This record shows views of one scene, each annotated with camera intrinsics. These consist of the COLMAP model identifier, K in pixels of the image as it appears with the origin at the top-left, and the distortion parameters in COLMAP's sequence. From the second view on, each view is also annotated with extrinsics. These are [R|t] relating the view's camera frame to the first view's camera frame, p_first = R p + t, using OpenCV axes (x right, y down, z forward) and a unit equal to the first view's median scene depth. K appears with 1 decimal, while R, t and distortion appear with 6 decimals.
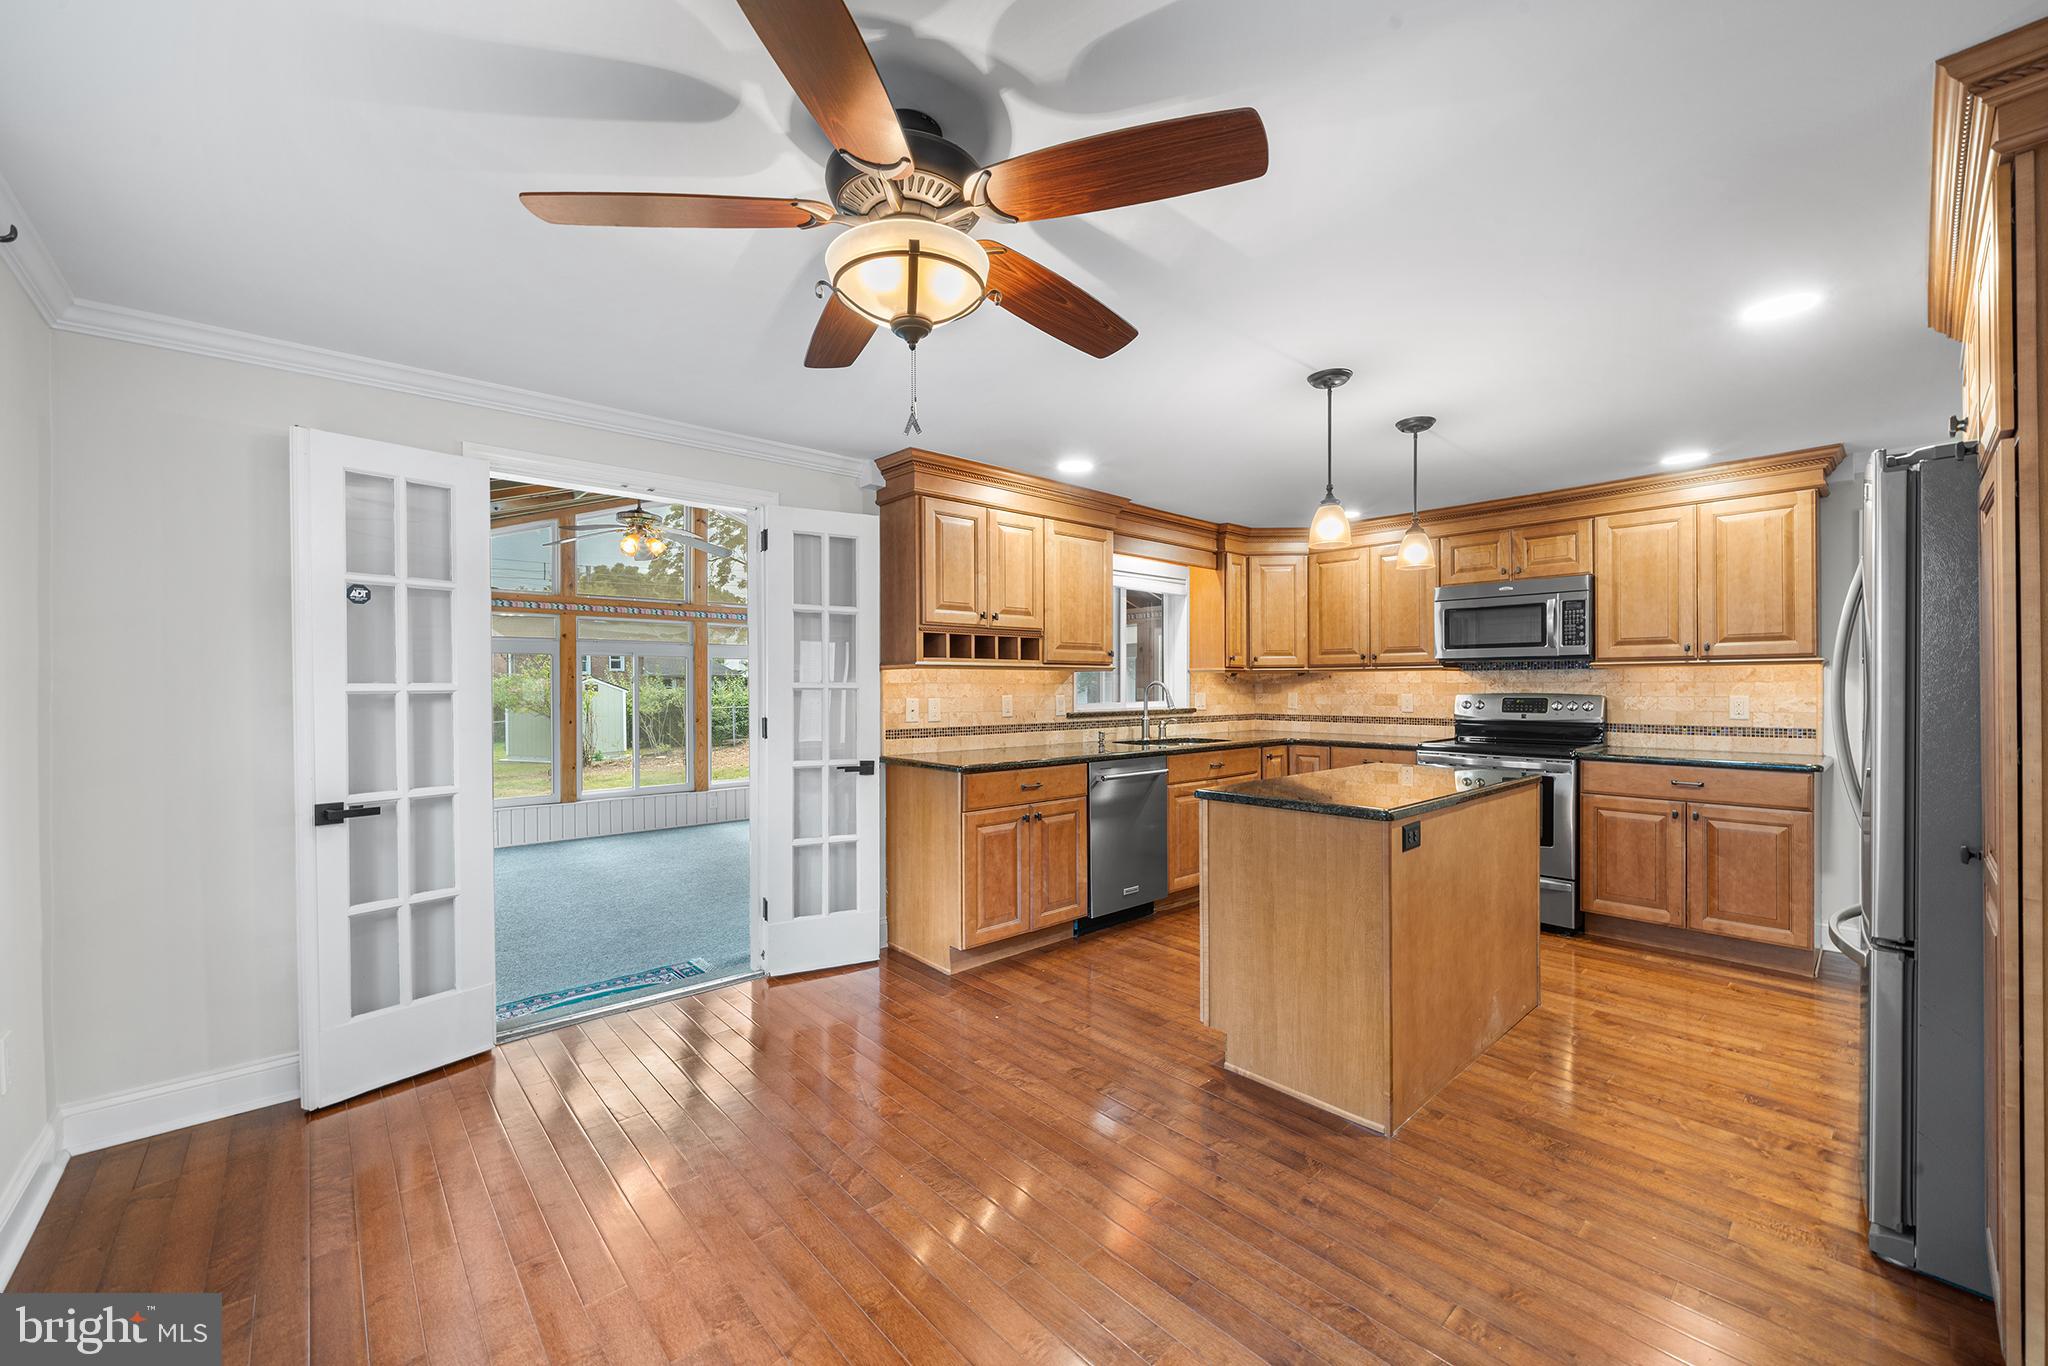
lens RADIAL K [[794.6, 0, 1024.0], [0, 794.6, 683.0], [0, 0, 1]] dist [0.000266, 0.000010]
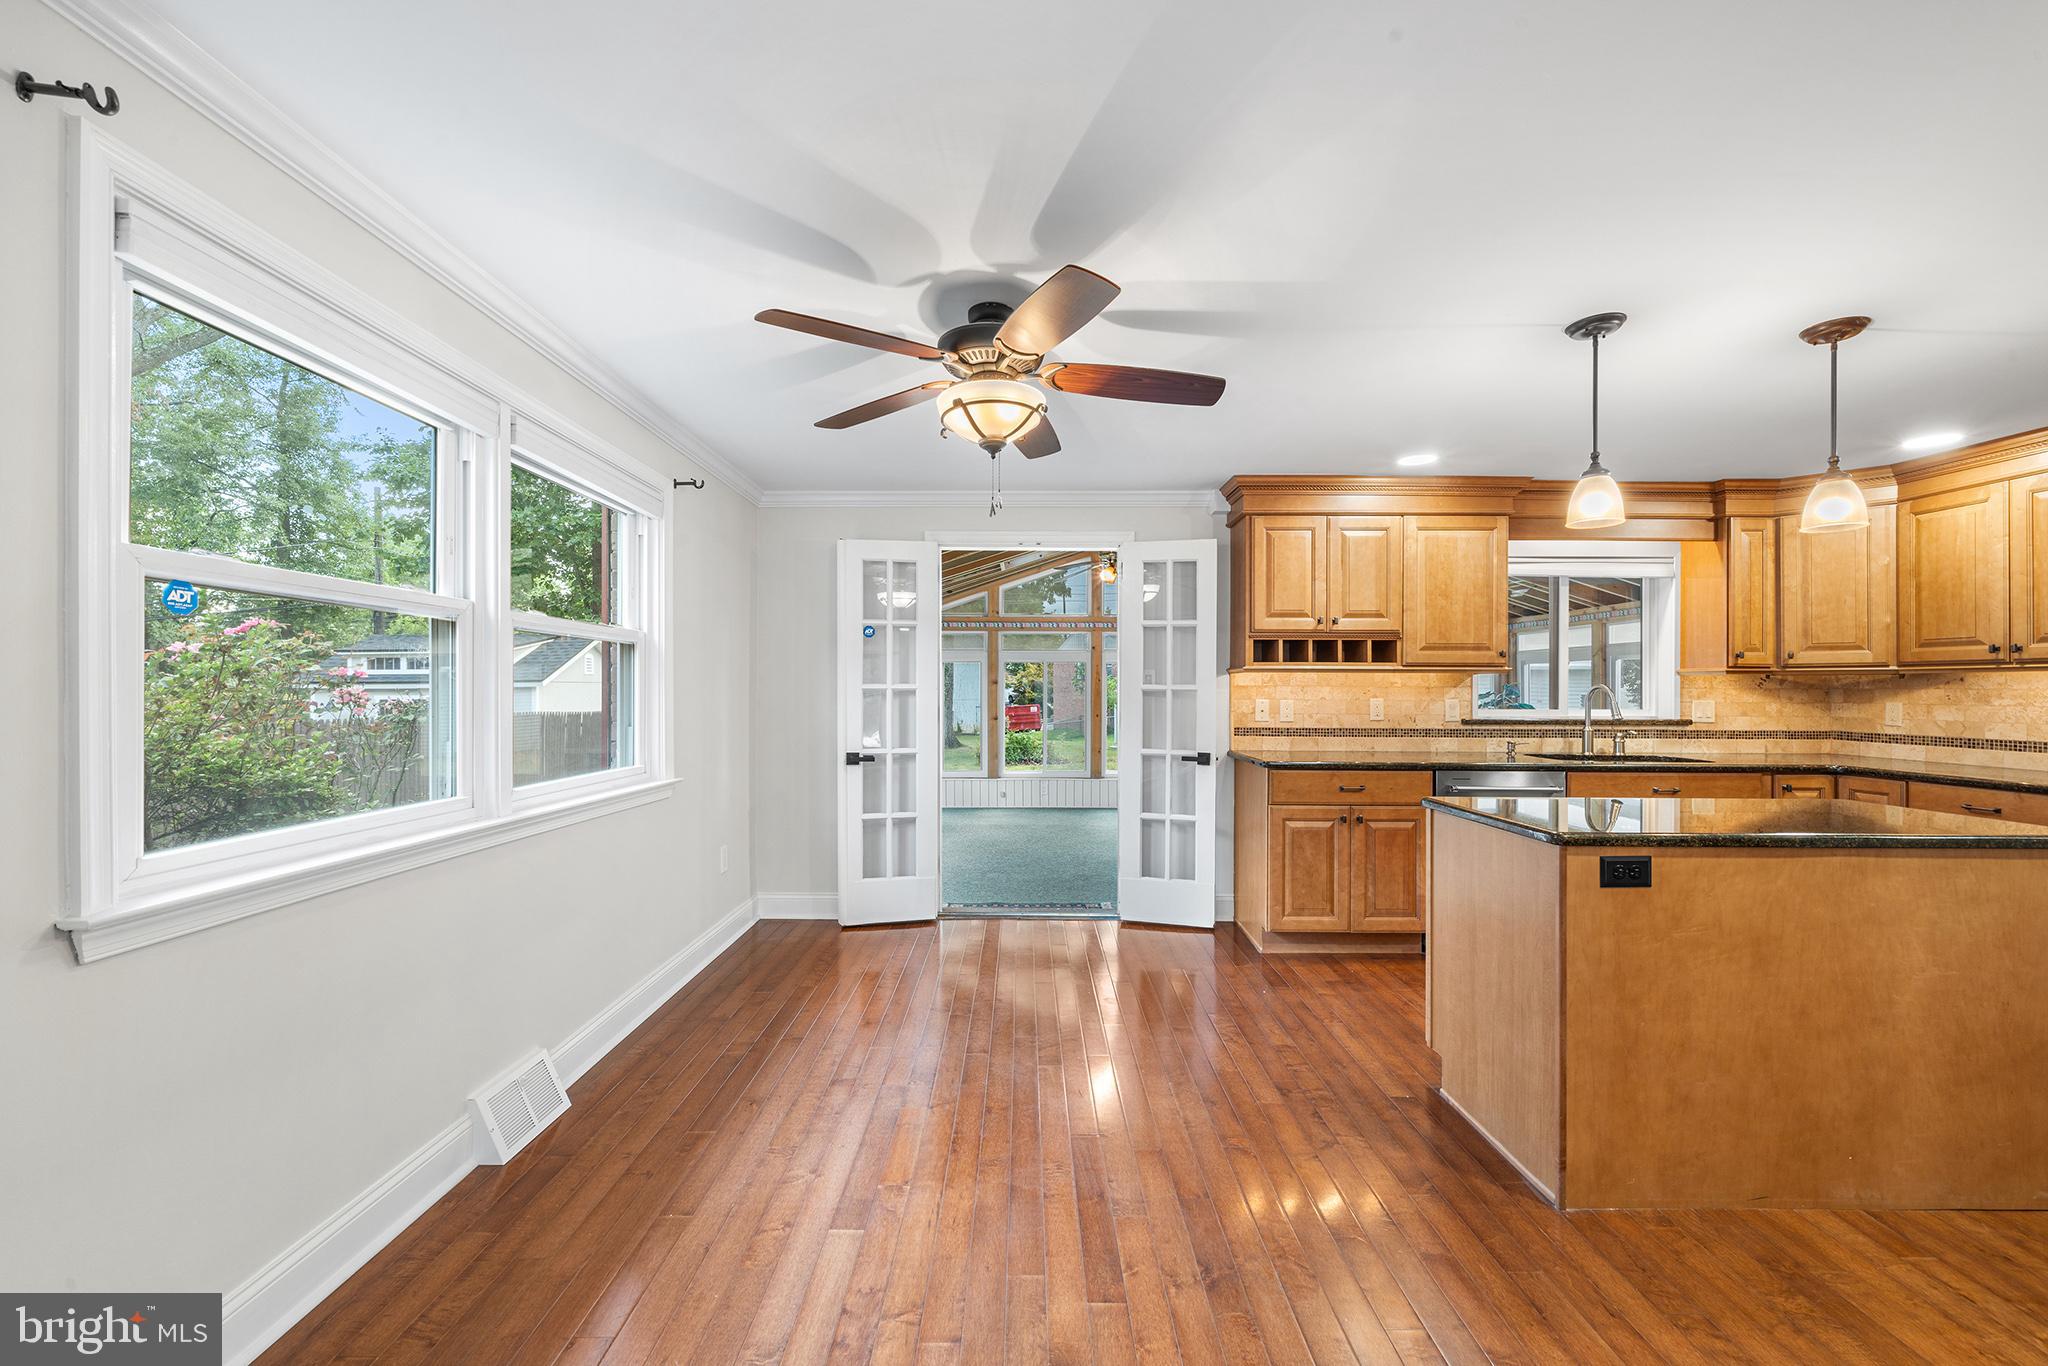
lens RADIAL K [[779.6, 0, 1024.0], [0, 779.6, 683.0], [0, 0, 1]] dist [0.000237, 0.000052]
pose [[0.744641, 0.002173, -0.667462, 0.340073], [-0.004820, 0.999986, -0.002122, 0.000378], [0.667448, 0.004797, 0.744641, -0.014937]]
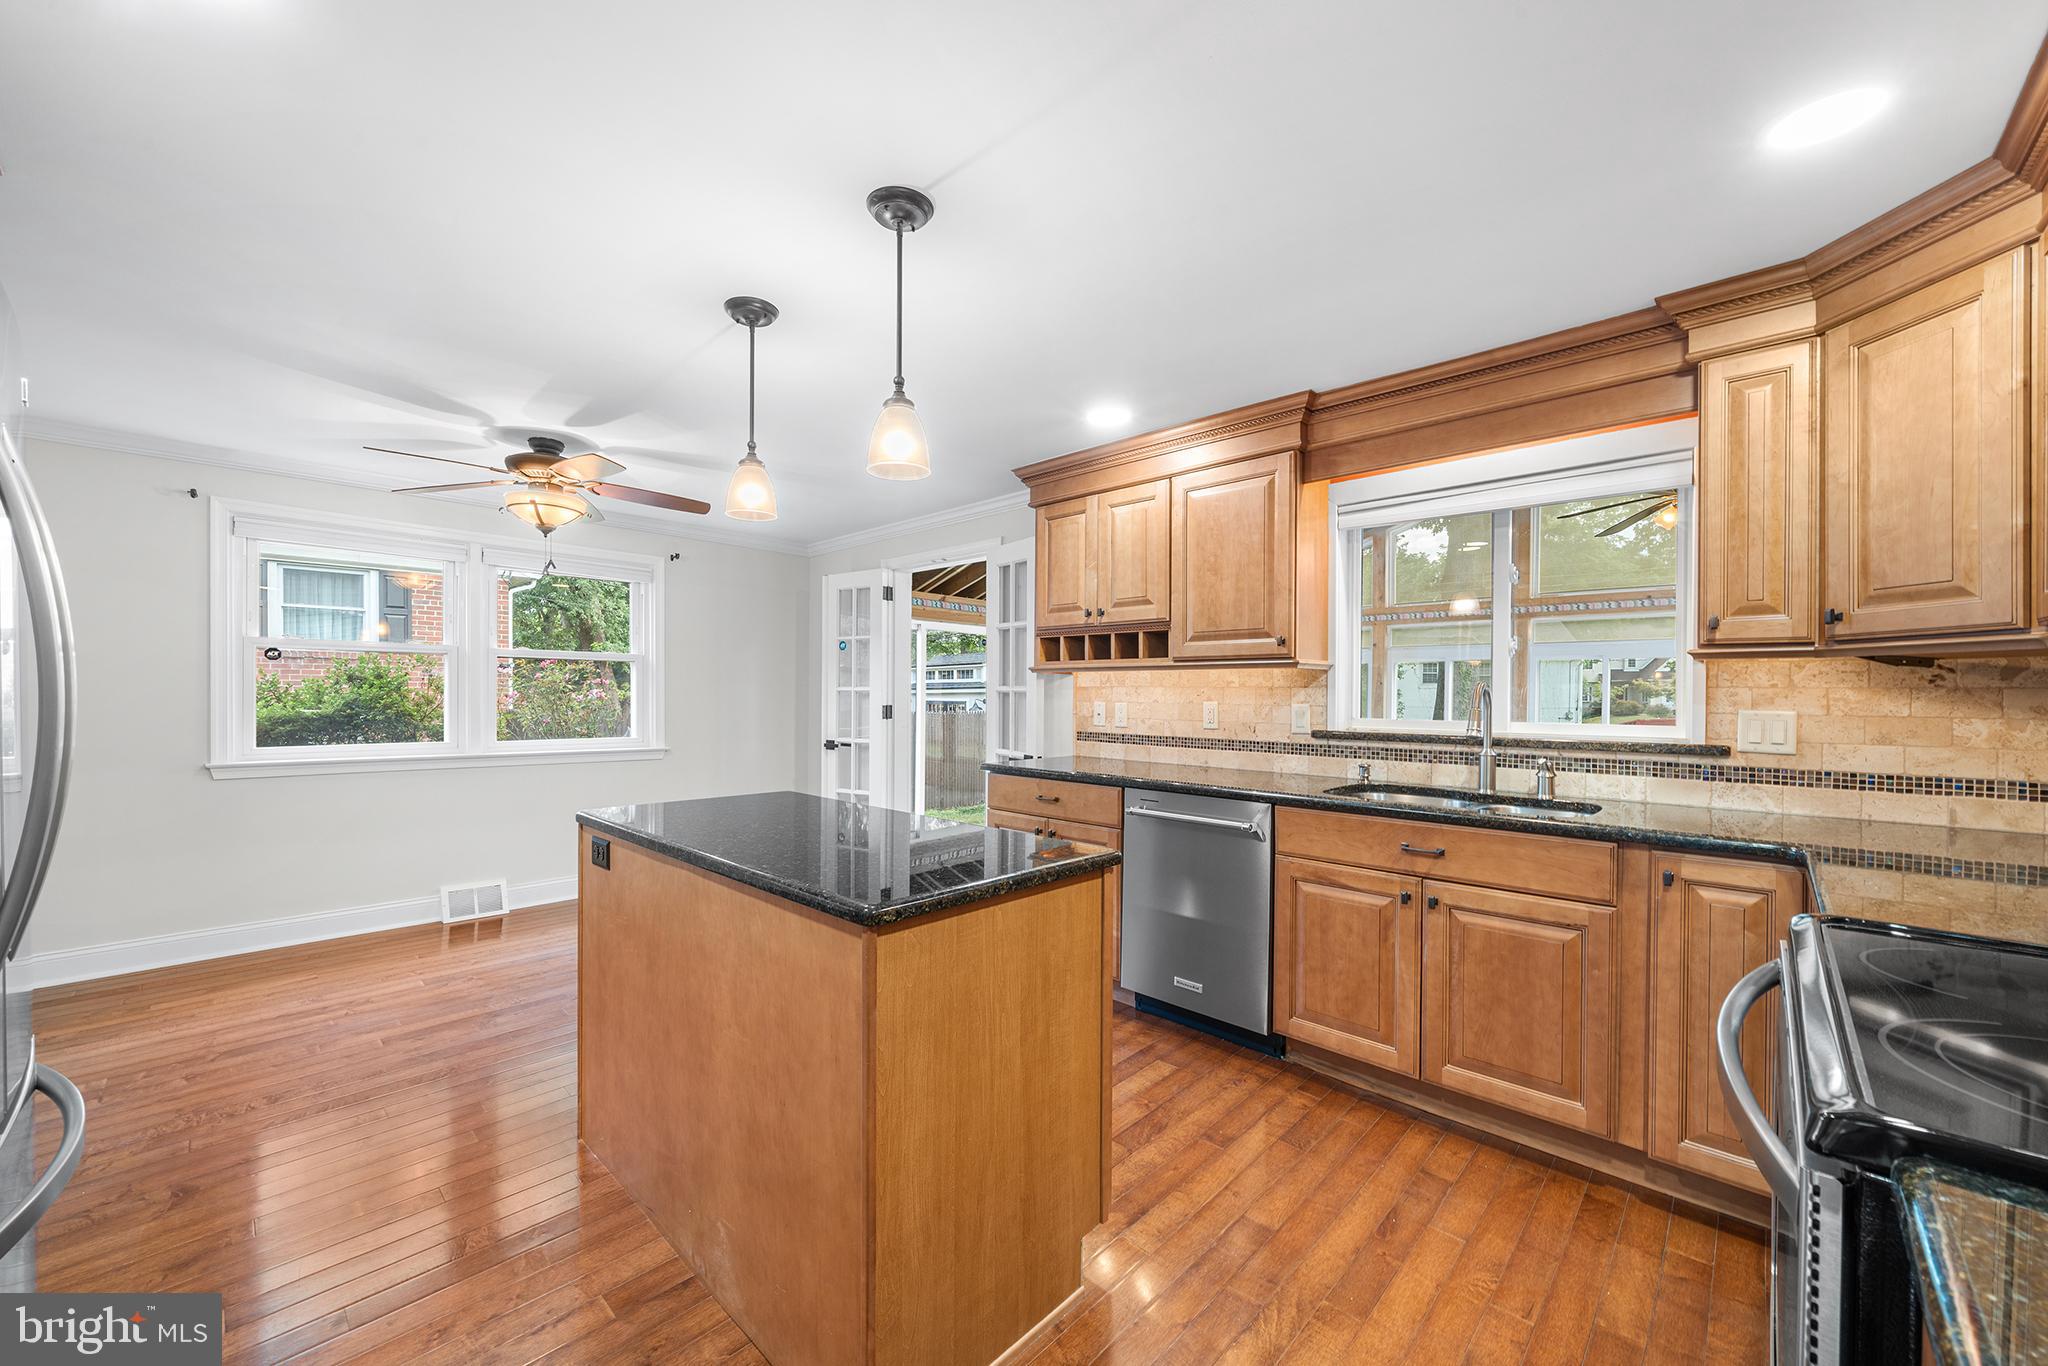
lens RADIAL K [[779.1, 0, 1019.2], [0, 779.1, 691.1], [0, 0, 1]] dist [0.000251, 0.000020]
pose [[0.074894, 0.001466, -0.997190, 0.849795], [-0.003484, 0.999993, 0.001208, 0.005073], [0.997185, 0.003383, 0.074899, 0.851907]]
